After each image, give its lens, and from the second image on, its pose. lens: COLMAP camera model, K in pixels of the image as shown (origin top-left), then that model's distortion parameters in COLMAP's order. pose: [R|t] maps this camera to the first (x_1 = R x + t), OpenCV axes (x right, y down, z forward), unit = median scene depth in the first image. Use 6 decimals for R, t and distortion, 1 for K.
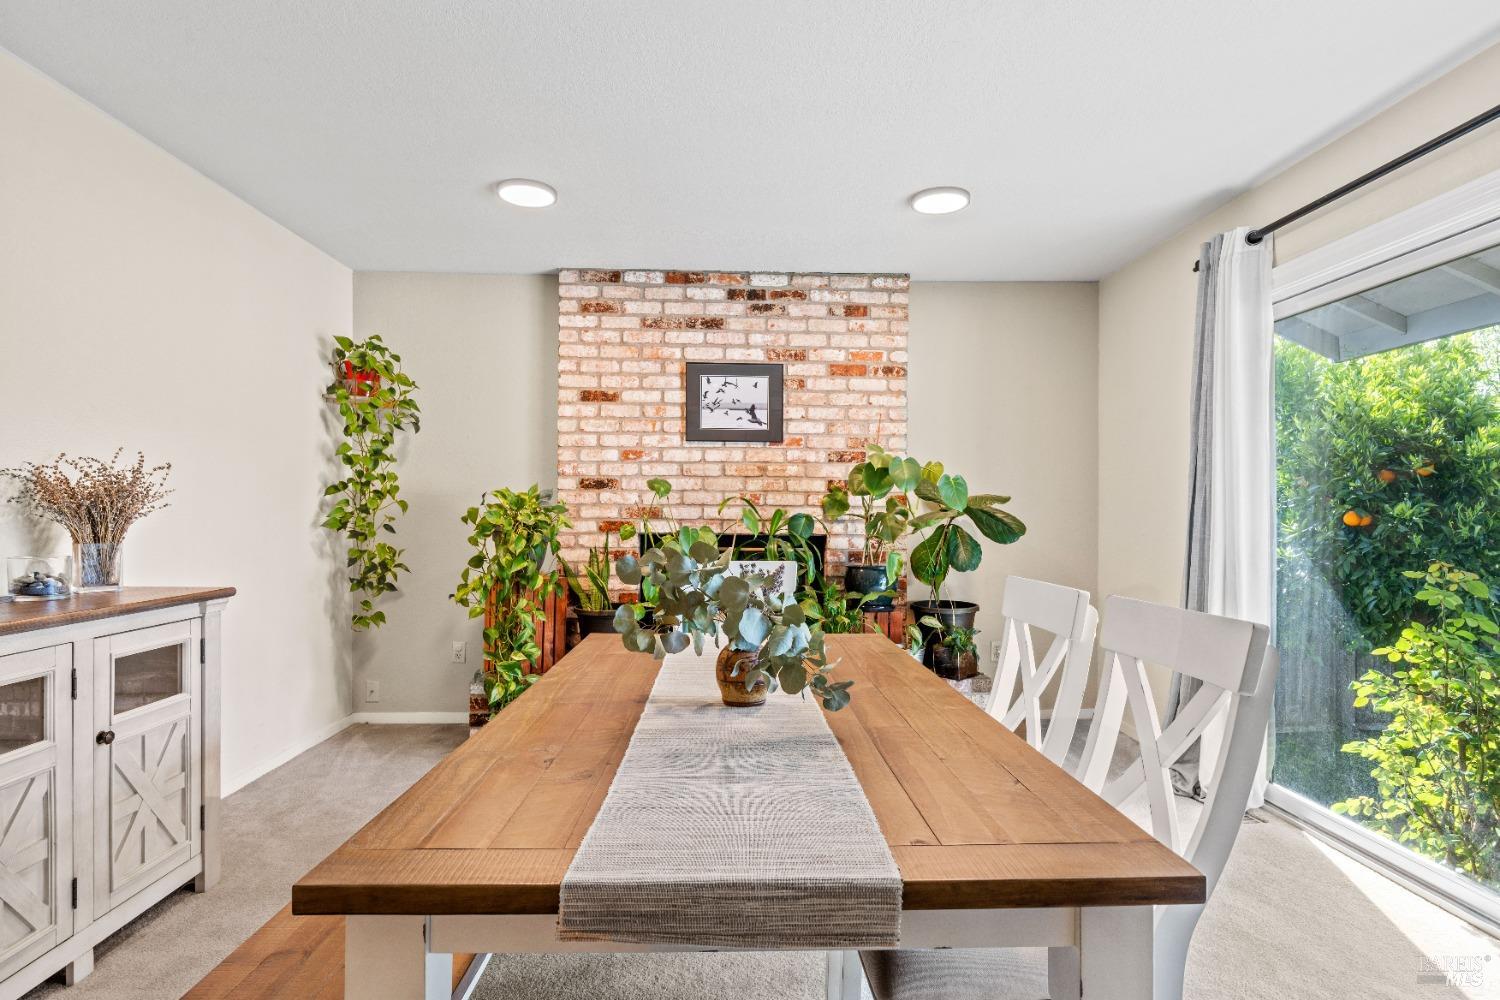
lens RADIAL K [[768.9, 0, 753.4], [0, 768.9, 521.6], [0, 0, 1]] dist [0.002658, 0.000761]
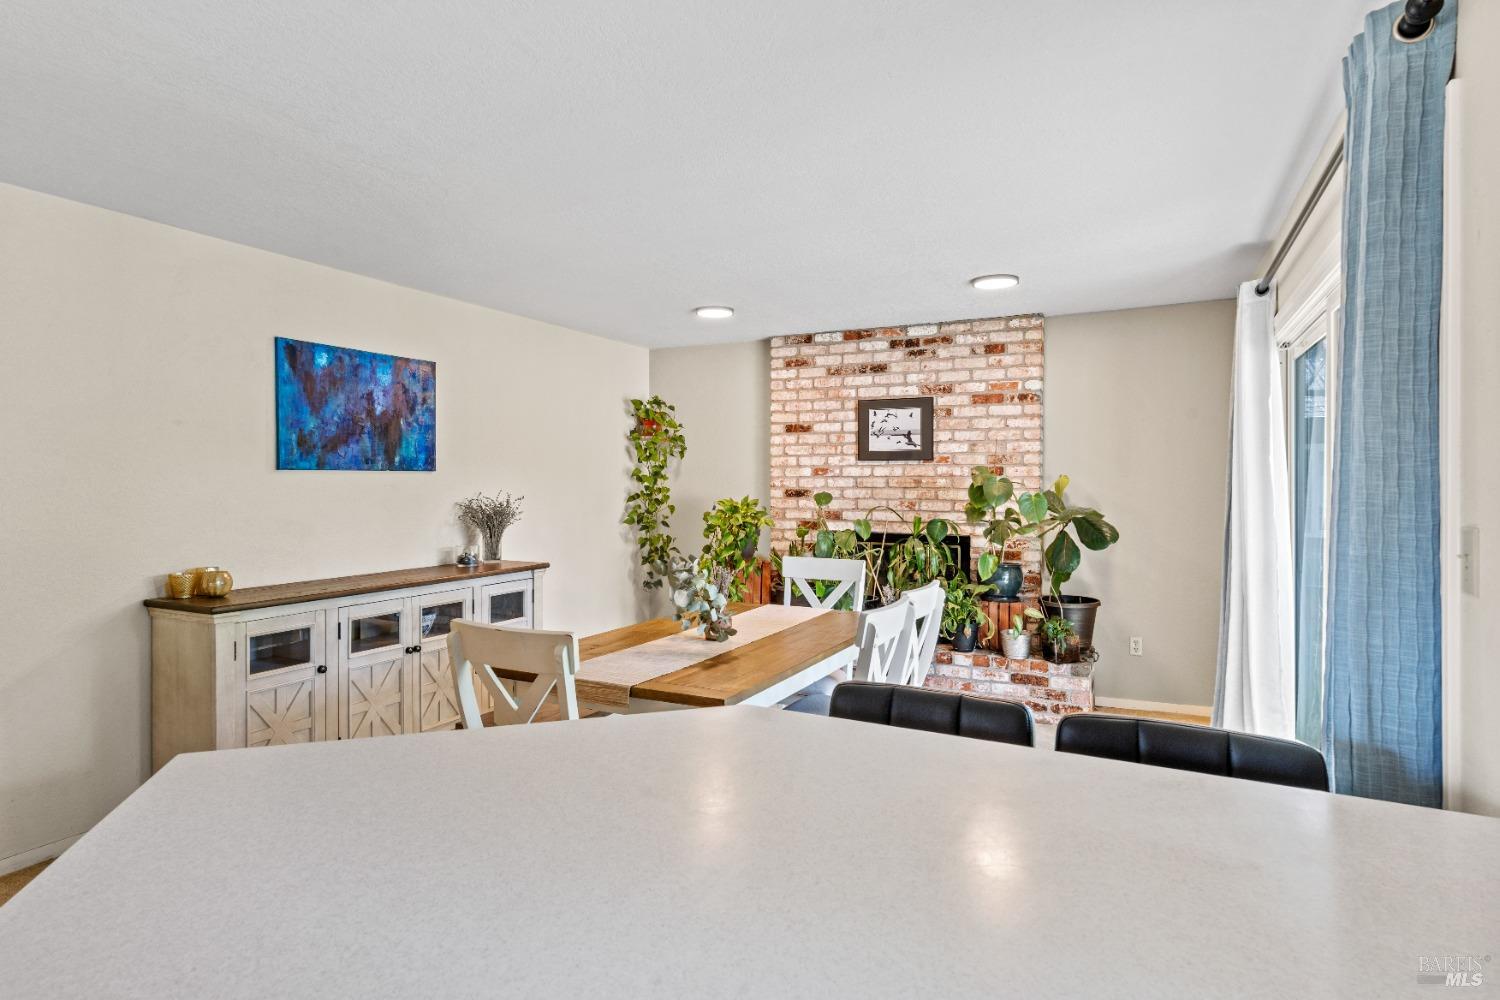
lens RADIAL K [[803.2, 0, 748.3], [0, 803.2, 493.1], [0, 0, 1]] dist [0.000324, 0.000012]
pose [[0.878827, 0.002484, -0.477134, 0.395739], [-0.002678, 0.999996, 0.000273, -0.049914], [0.477133, 0.001038, 0.878831, -0.279311]]
